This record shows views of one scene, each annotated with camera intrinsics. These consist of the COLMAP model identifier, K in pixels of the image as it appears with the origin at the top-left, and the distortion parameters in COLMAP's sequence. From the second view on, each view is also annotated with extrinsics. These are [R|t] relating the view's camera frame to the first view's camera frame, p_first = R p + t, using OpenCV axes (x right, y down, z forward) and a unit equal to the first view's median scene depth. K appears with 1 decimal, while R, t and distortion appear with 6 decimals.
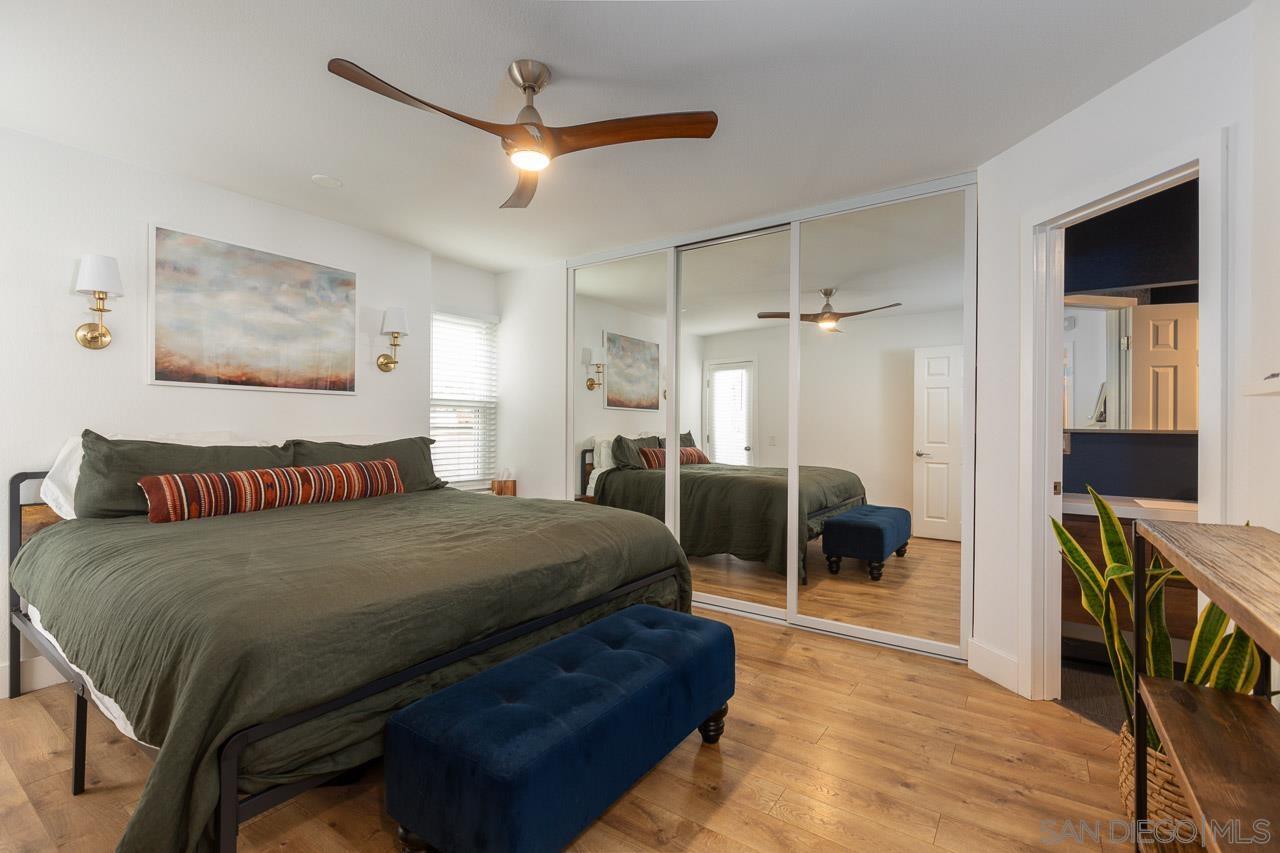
lens RADIAL K [[573.0, 0, 636.3], [0, 573.0, 424.3], [0, 0, 1]] dist [-0.005974, -0.001026]
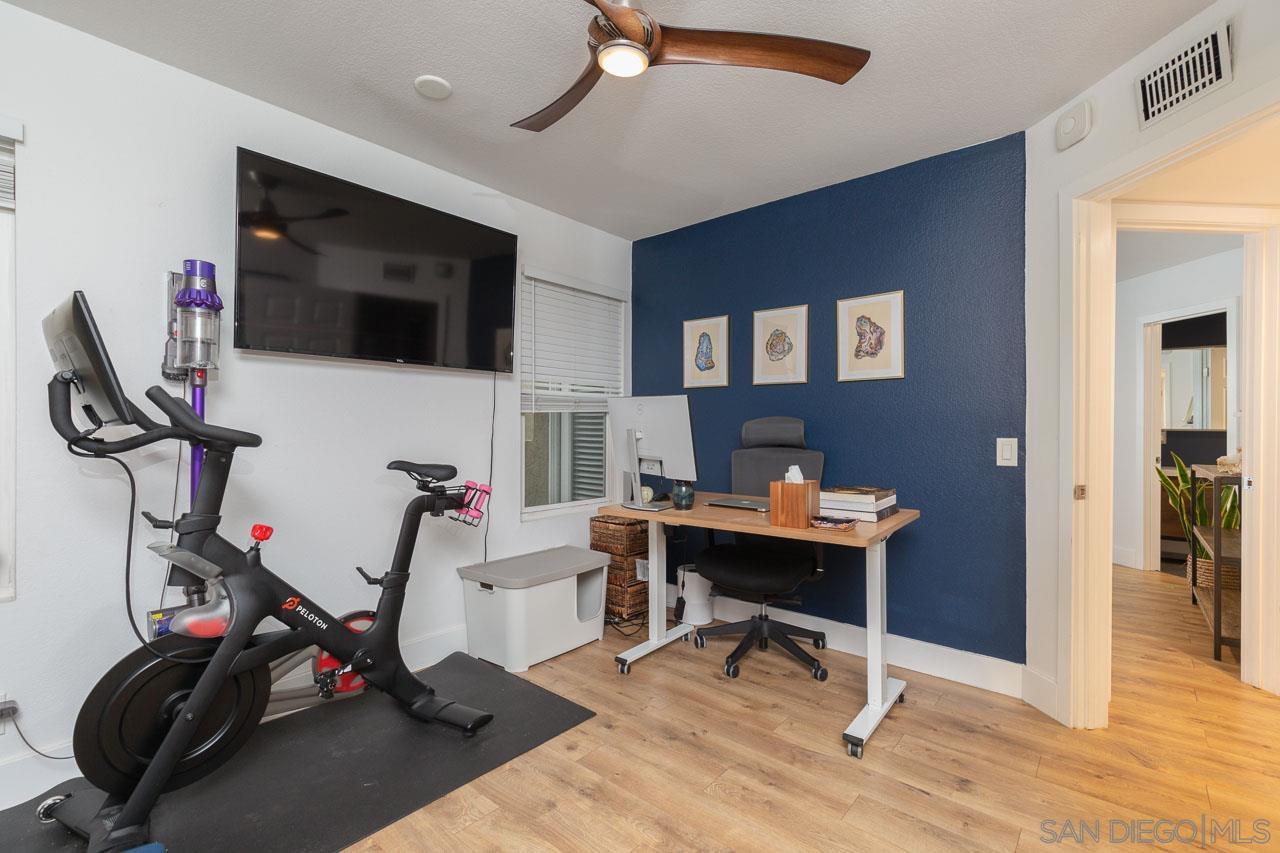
lens RADIAL K [[573.0, 0, 641.3], [0, 573.0, 426.6], [0, 0, 1]] dist [-0.005974, -0.001026]
pose [[0.995168, -0.001127, -0.098176, -0.895889], [0.001634, 0.999986, 0.005082, -0.015086], [0.098169, -0.005218, 0.995156, -1.201284]]
